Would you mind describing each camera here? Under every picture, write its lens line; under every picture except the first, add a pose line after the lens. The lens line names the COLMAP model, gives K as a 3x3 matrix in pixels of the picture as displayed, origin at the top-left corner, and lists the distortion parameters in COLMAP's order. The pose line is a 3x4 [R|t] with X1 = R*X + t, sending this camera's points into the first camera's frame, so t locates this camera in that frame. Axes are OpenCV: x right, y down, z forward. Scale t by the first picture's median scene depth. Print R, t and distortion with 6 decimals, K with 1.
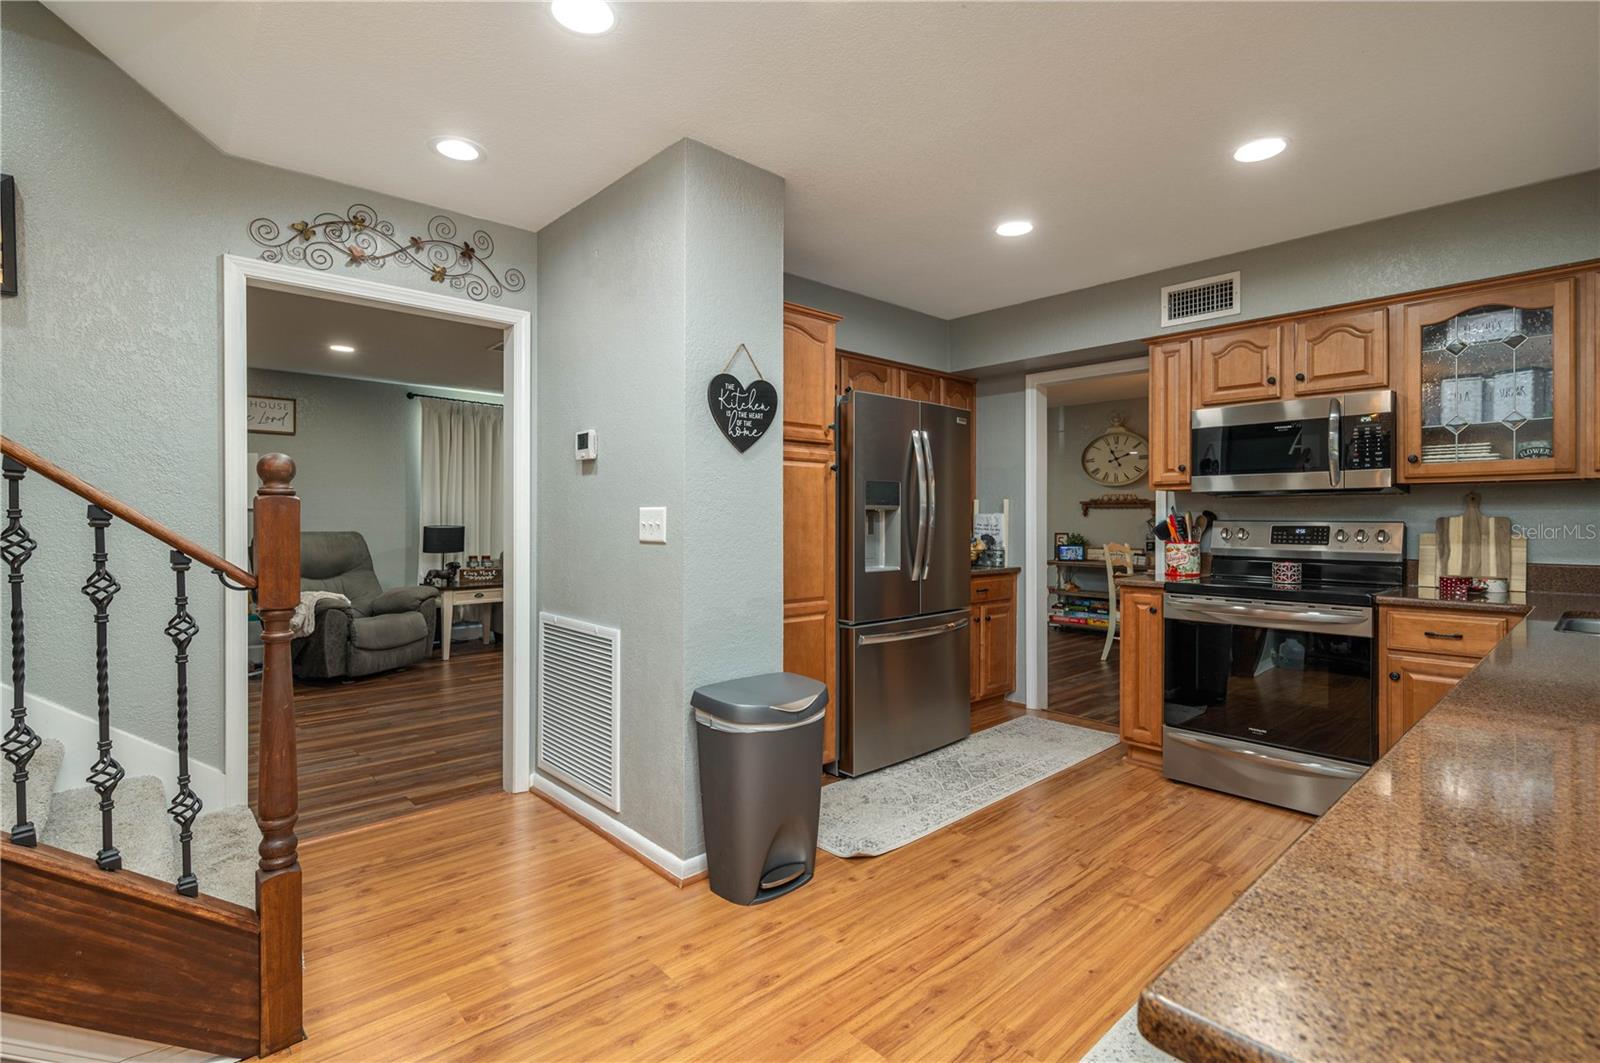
lens RADIAL K [[721.6, 0, 784.8], [0, 721.6, 520.1], [0, 0, 1]] dist [0.009187, -0.000091]
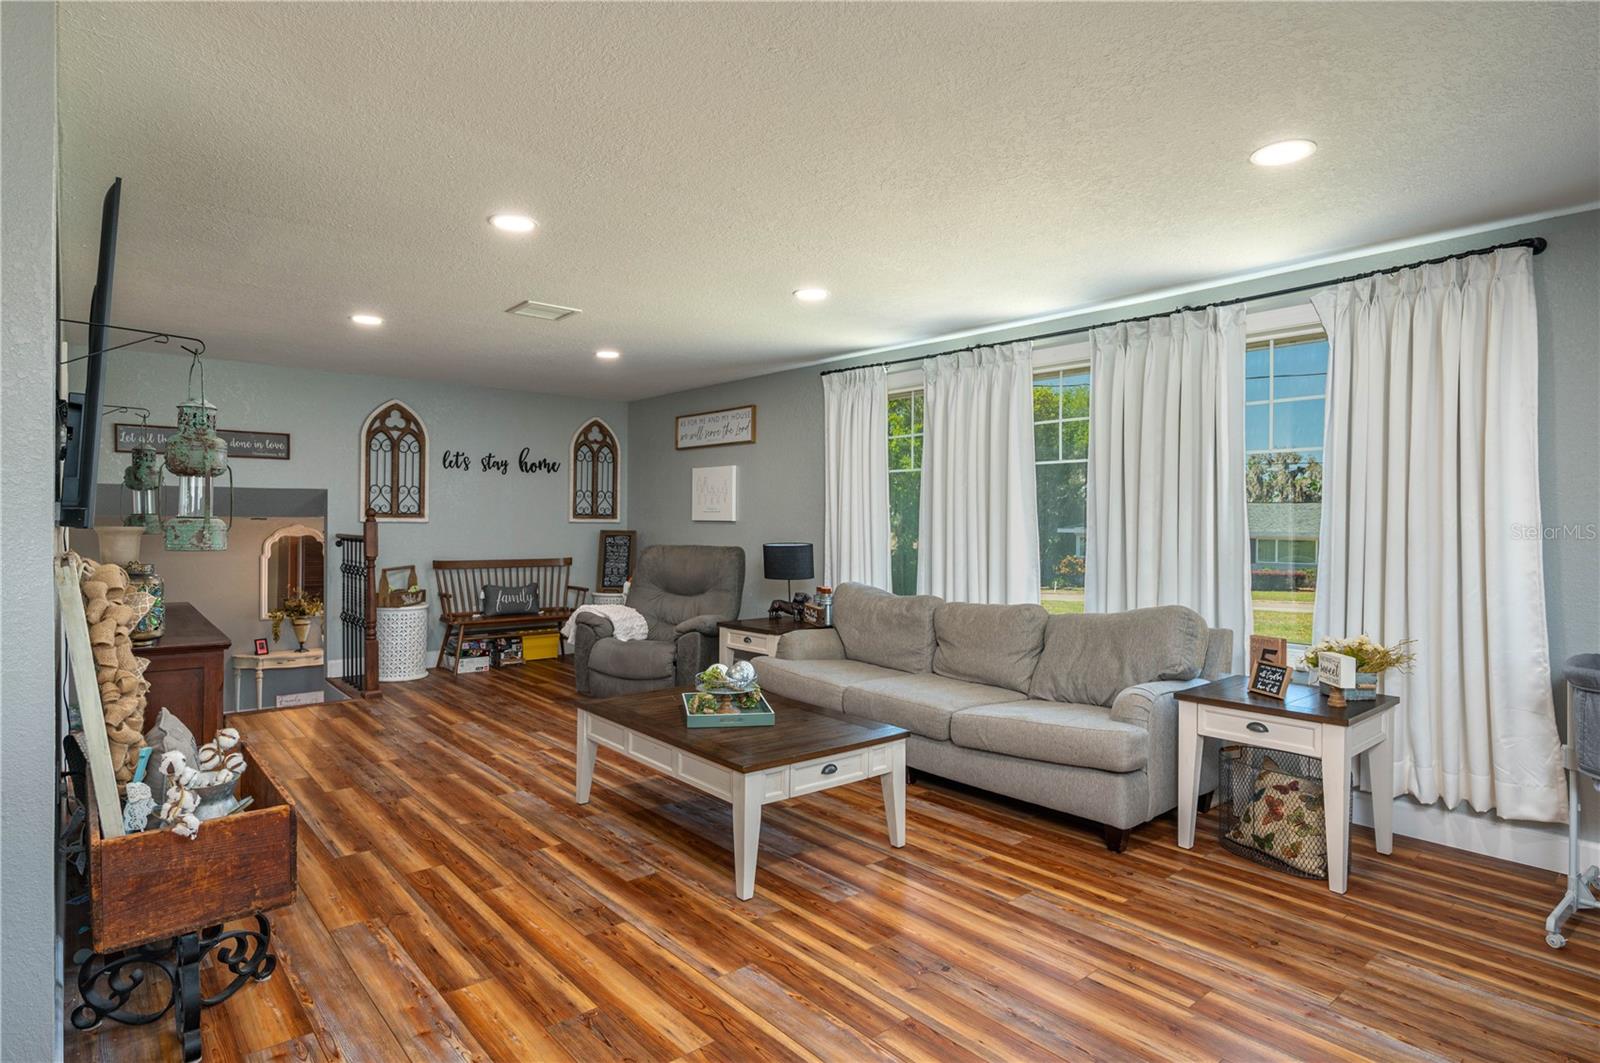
lens RADIAL K [[863.8, 0, 787.4], [0, 863.8, 524.4], [0, 0, 1]] dist [0.003719, -0.000142]
pose [[-0.024884, 0.005356, -0.999676, 0.865590], [-0.007909, 0.999953, 0.005554, -0.032293], [0.999659, 0.008044, -0.024841, 2.098715]]
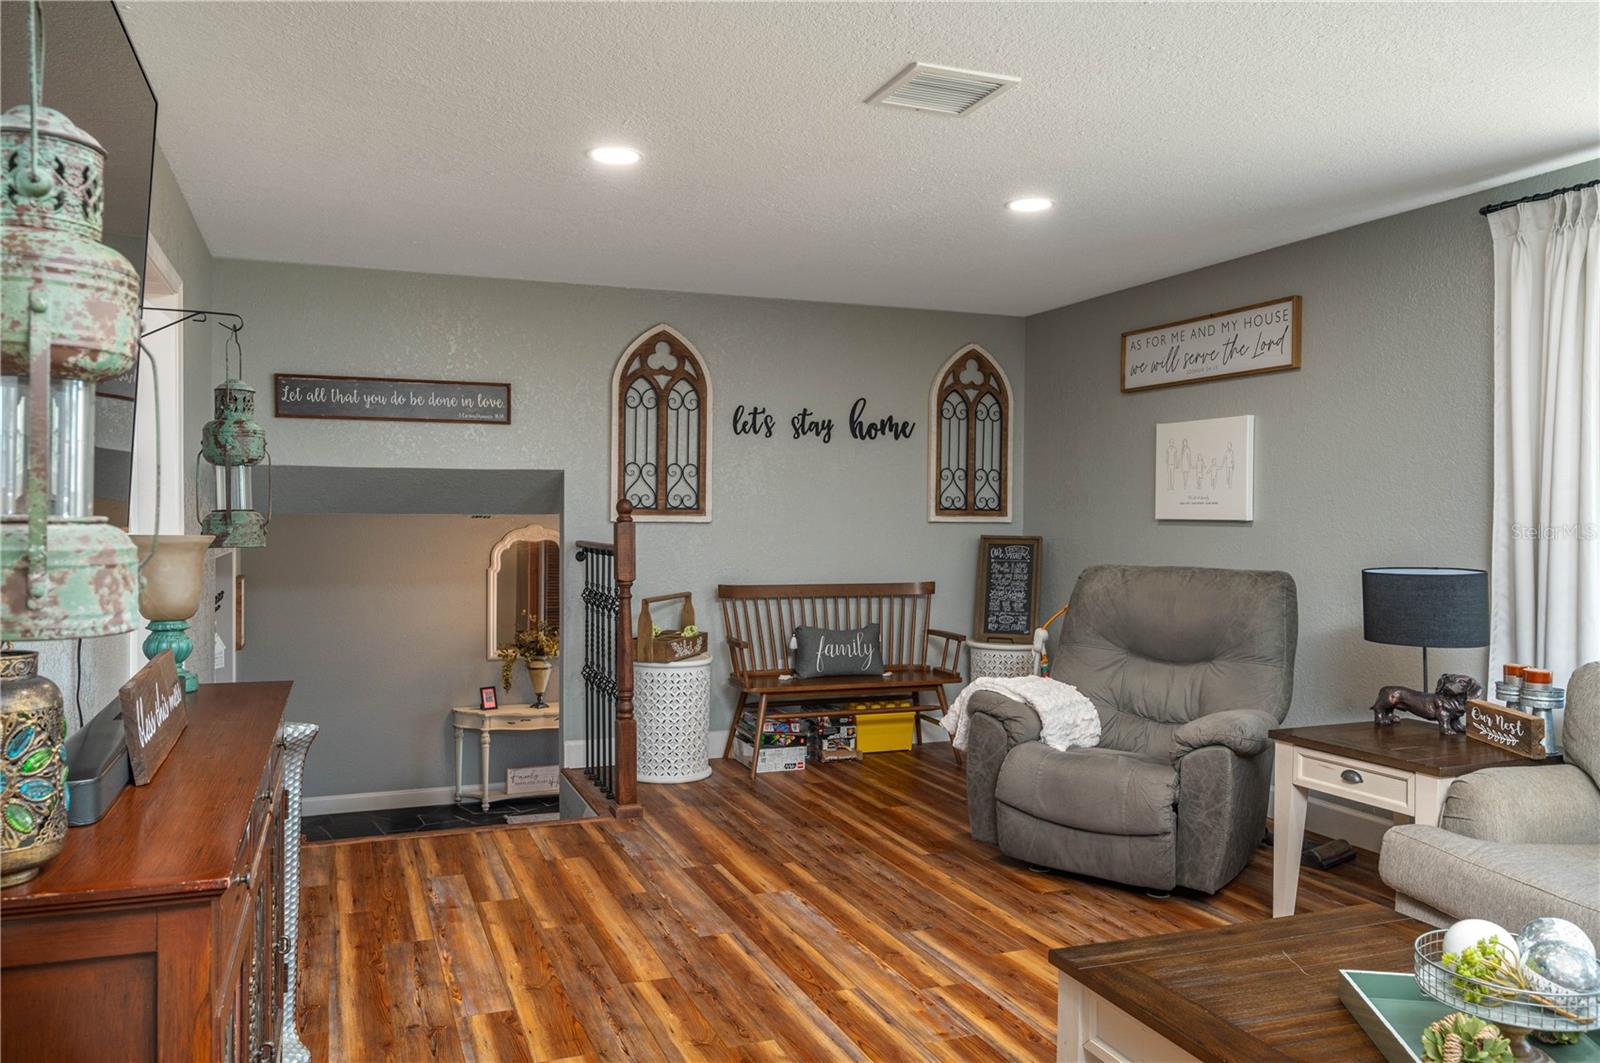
lens RADIAL K [[1180.7, 0, 784.6], [0, 1180.7, 524.3], [0, 0, 1]] dist [-0.005567, 0.000694]
pose [[-0.340375, 0.006723, -0.940266, 0.367878], [-0.006454, 0.999934, 0.009486, -0.033574], [0.940267, 0.009297, -0.340310, 1.858063]]
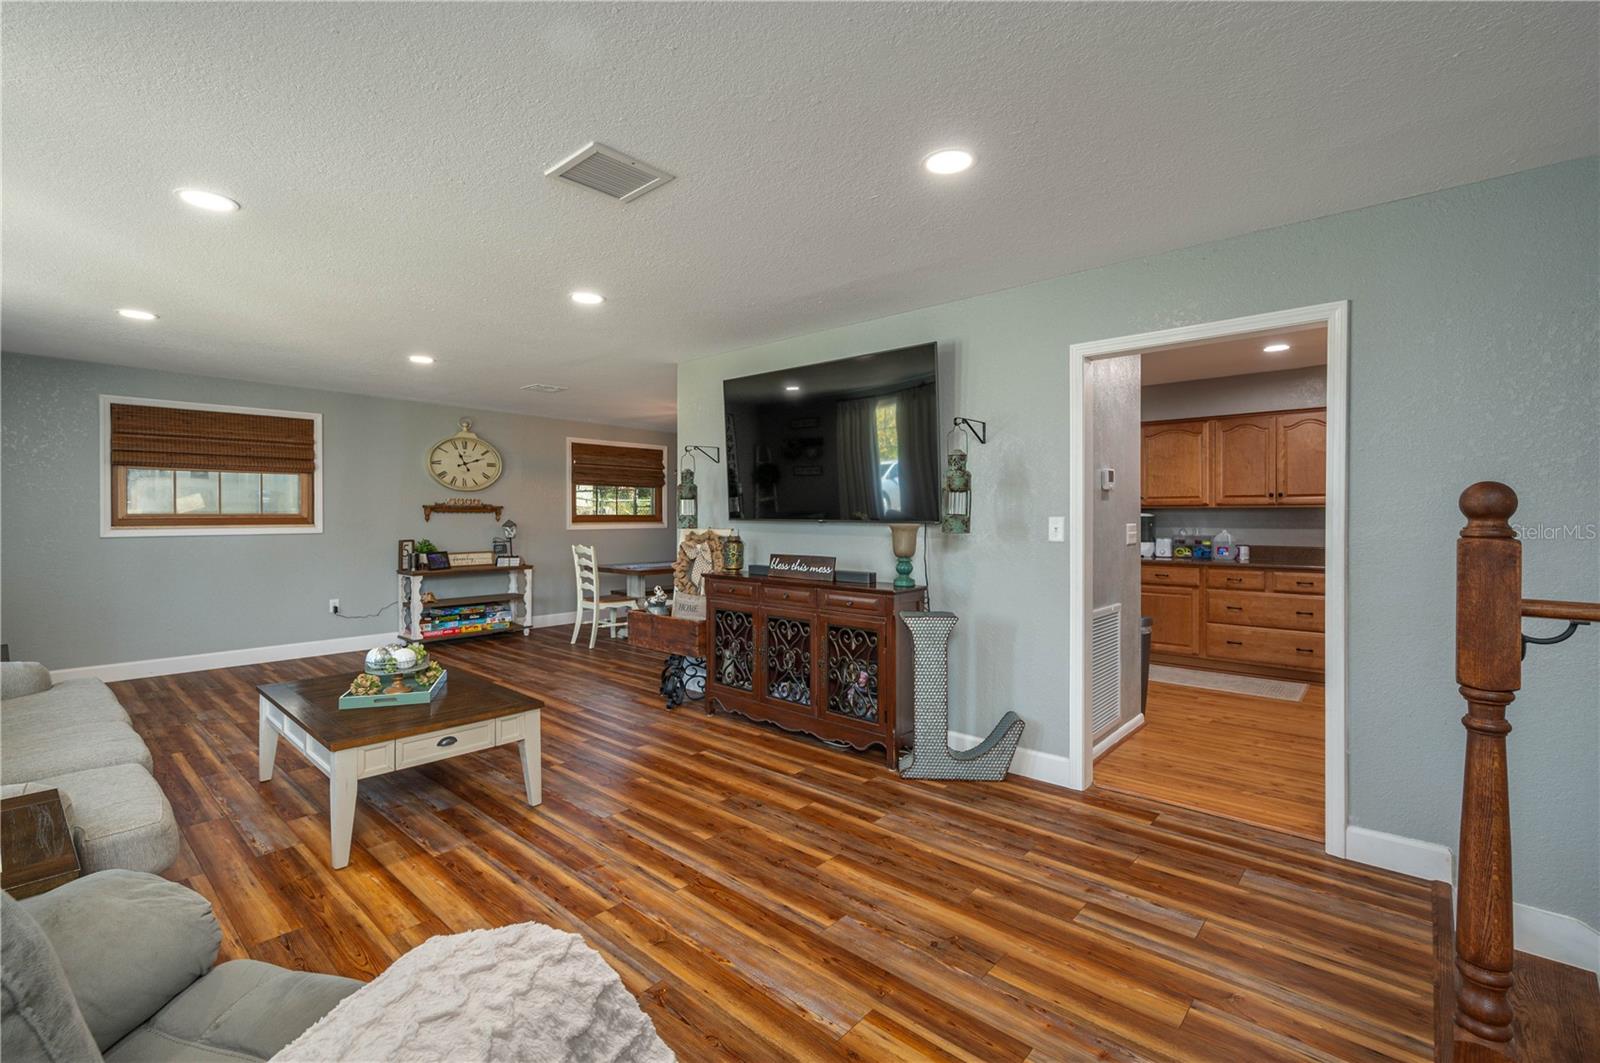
lens RADIAL K [[721.6, 0, 800.2], [0, 721.6, 515.8], [0, 0, 1]] dist [0.009187, -0.000091]
pose [[-0.116001, -0.003671, 0.993242, -1.388262], [0.002141, 0.999990, 0.003946, -0.035815], [-0.993247, 0.002584, -0.115991, 1.530787]]
